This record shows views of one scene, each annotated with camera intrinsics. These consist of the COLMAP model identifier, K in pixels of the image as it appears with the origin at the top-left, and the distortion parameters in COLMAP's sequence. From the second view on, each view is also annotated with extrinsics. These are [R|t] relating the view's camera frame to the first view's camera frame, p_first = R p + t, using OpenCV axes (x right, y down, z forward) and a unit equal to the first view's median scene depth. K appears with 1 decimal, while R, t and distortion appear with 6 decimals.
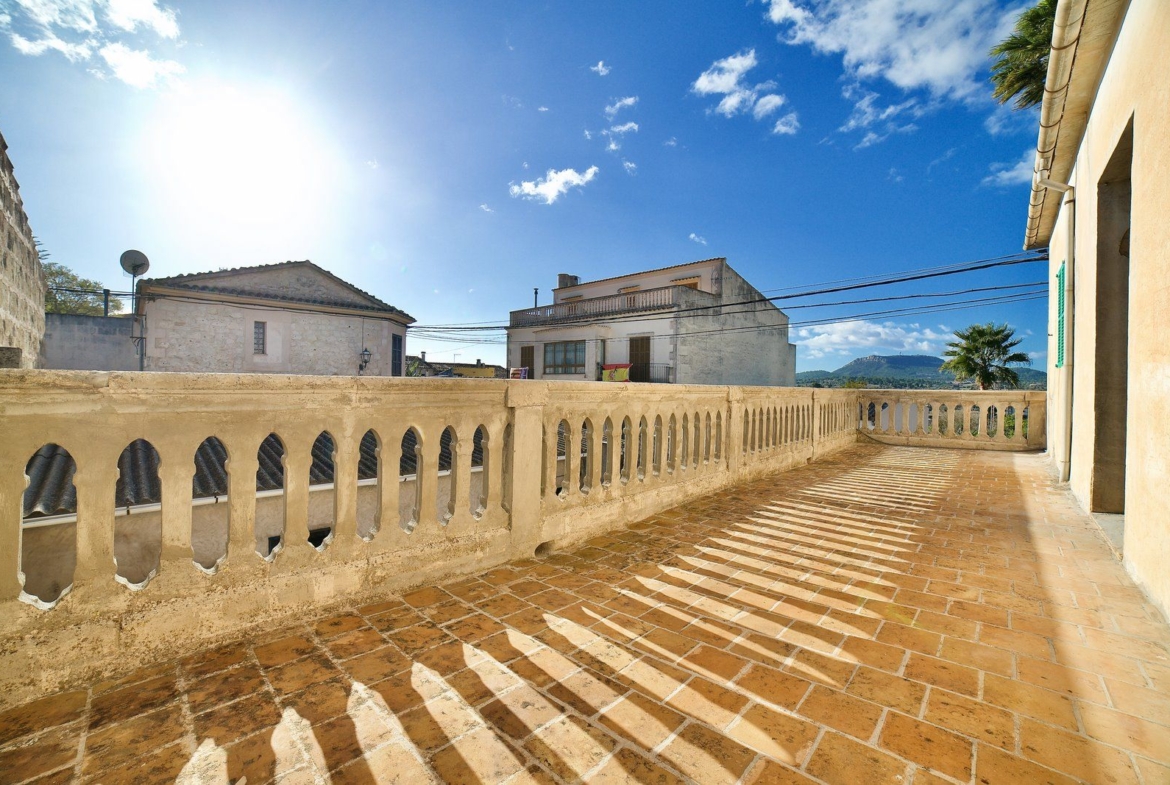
lens RADIAL K [[471.4, 0, 579.7], [0, 471.4, 393.7], [0, 0, 1]] dist [-0.113787, 0.040399]
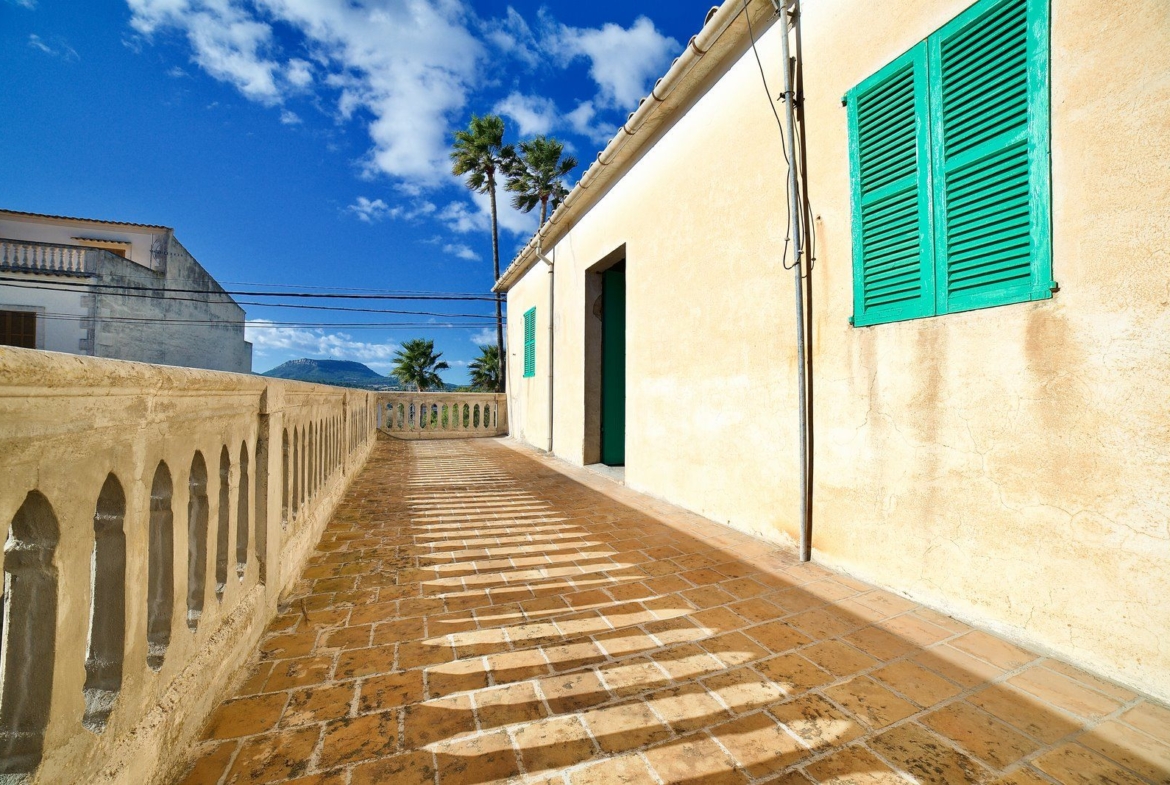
lens RADIAL K [[471.4, 0, 579.7], [0, 471.4, 393.7], [0, 0, 1]] dist [-0.113787, 0.040399]
pose [[0.443968, -0.001392, 0.896041, -0.764111], [0.006430, 0.999978, -0.001632, 0.001498], [-0.896020, 0.006487, 0.443967, 0.355788]]
